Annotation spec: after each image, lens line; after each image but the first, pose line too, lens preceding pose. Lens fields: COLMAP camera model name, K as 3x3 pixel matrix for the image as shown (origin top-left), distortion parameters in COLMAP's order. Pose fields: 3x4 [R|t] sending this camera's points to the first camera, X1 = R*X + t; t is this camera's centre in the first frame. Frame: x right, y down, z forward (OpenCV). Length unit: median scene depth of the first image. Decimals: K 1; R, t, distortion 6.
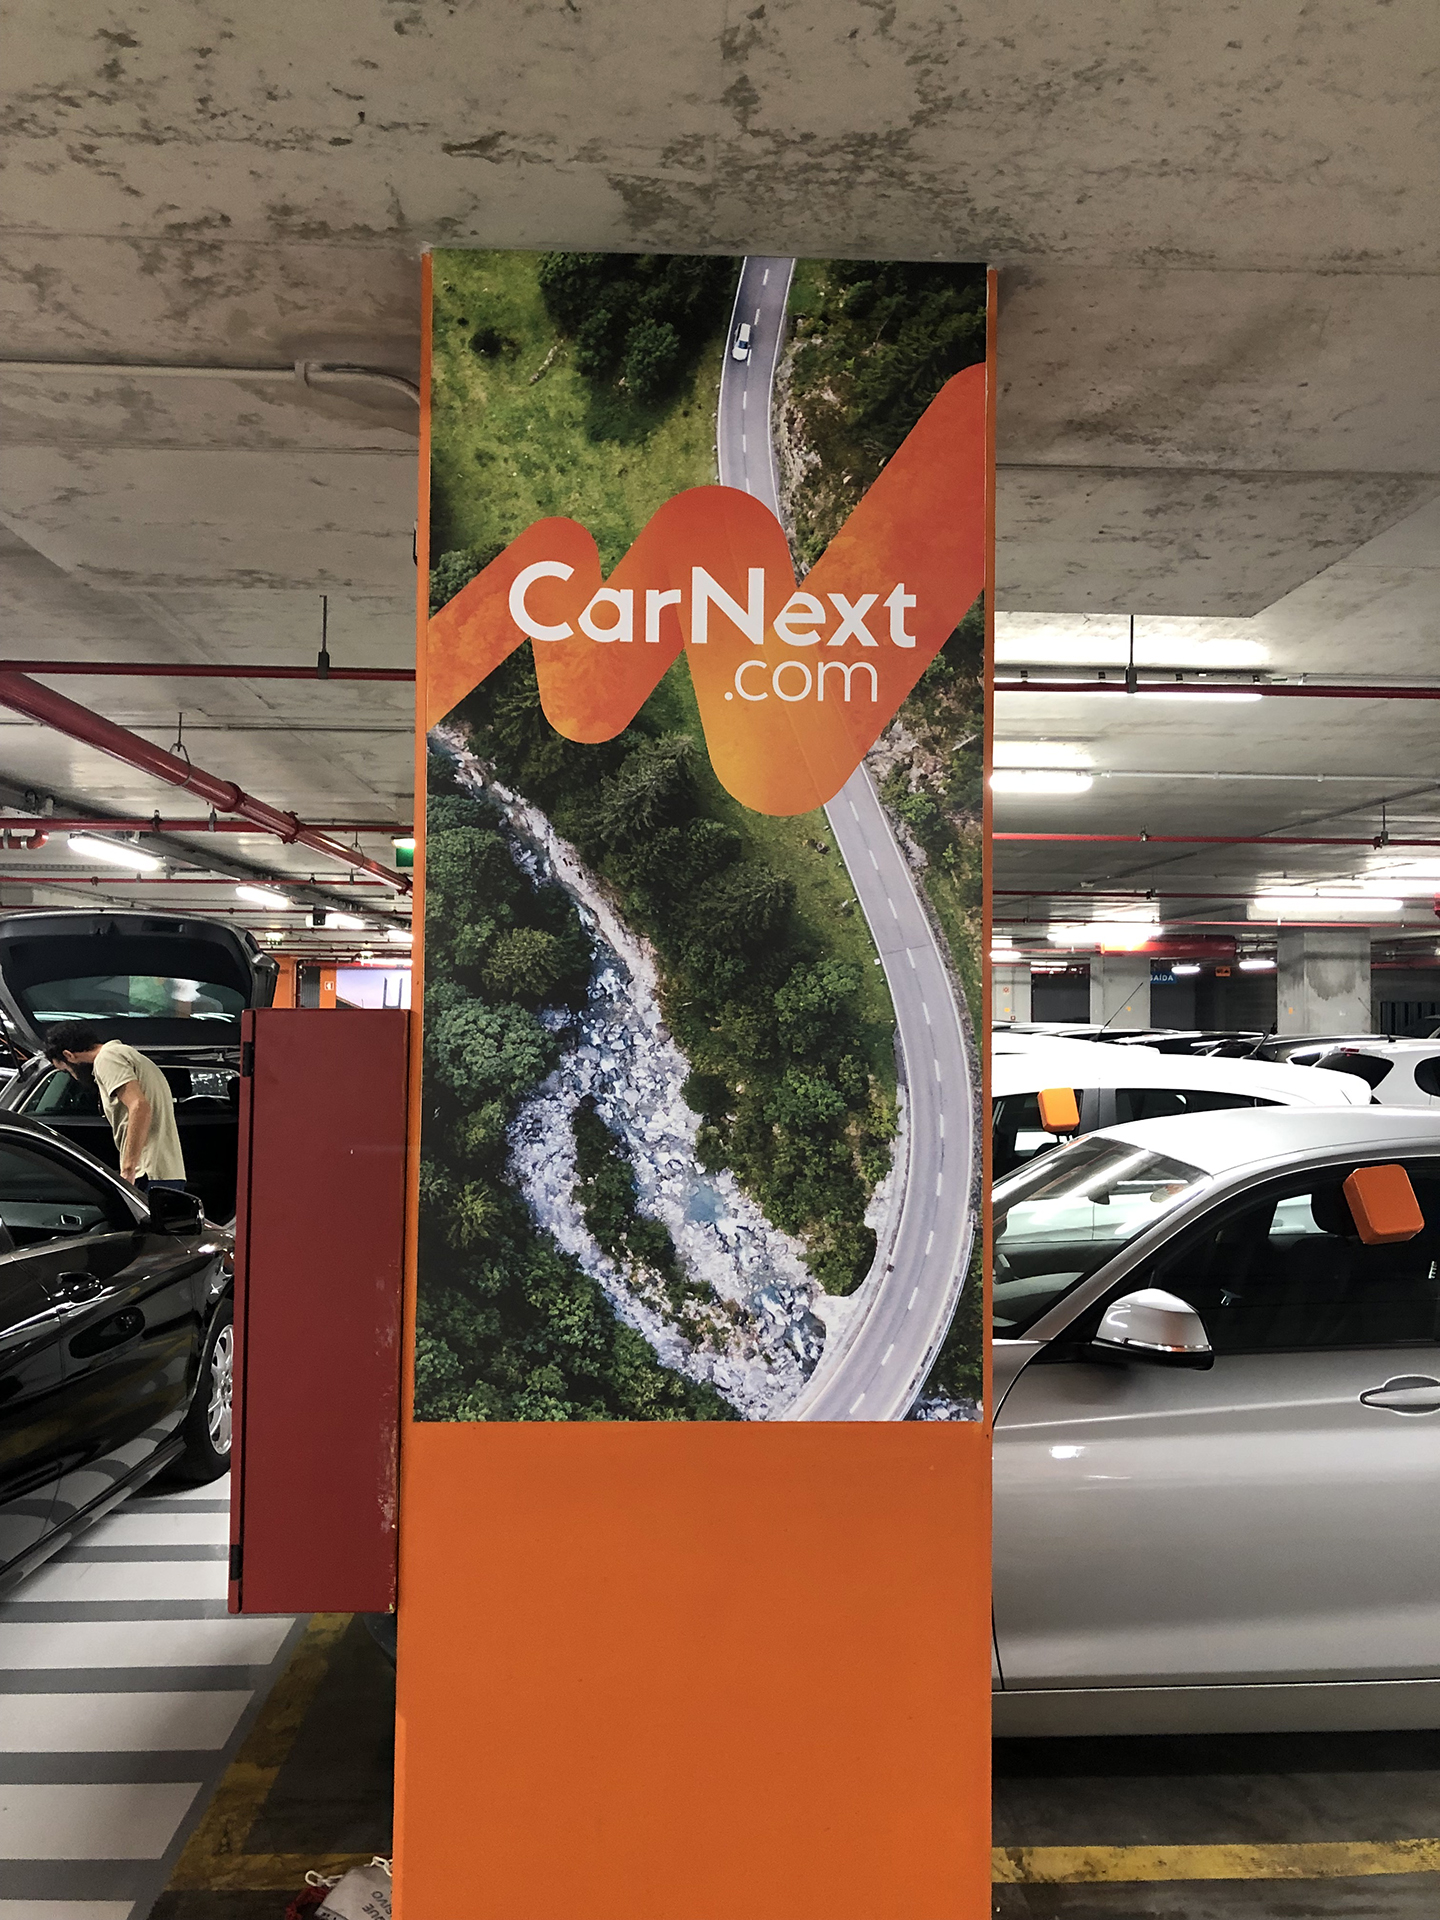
lens RADIAL K [[1571.6, 0, 713.0], [0, 1571.6, 964.8], [0, 0, 1]] dist [0.041932, -0.022611]
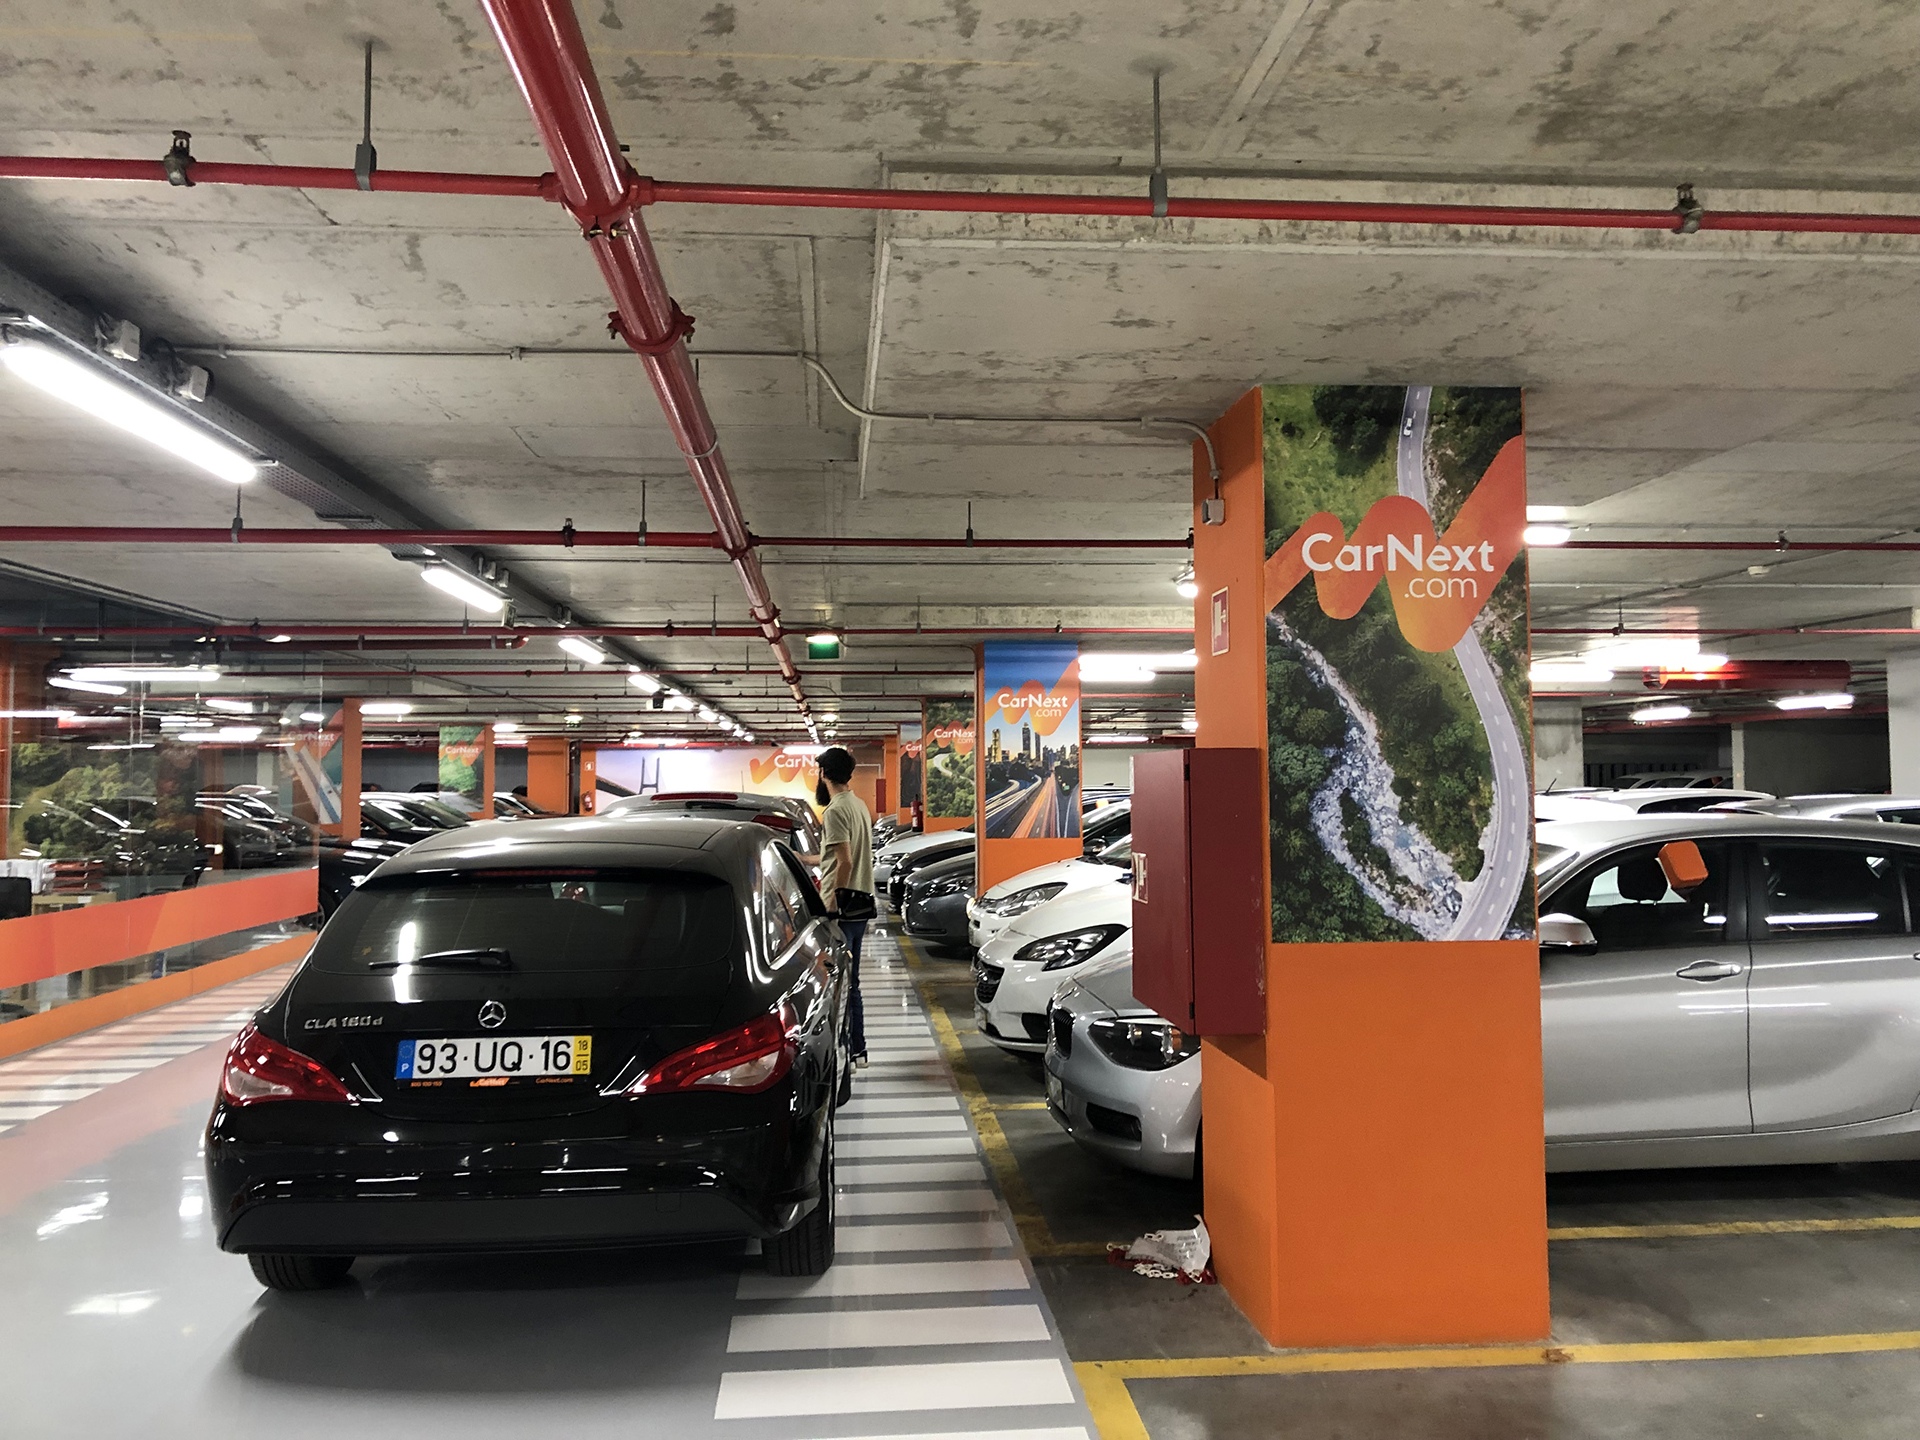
lens RADIAL K [[1571.6, 0, 963.1], [0, 1571.6, 713.3], [0, 0, 1]] dist [0.041932, -0.022611]
pose [[0.999033, -0.015389, 0.041180, -0.667805], [0.016120, 0.999717, -0.017477, 0.012139], [-0.040900, 0.018124, 0.998999, -1.066014]]
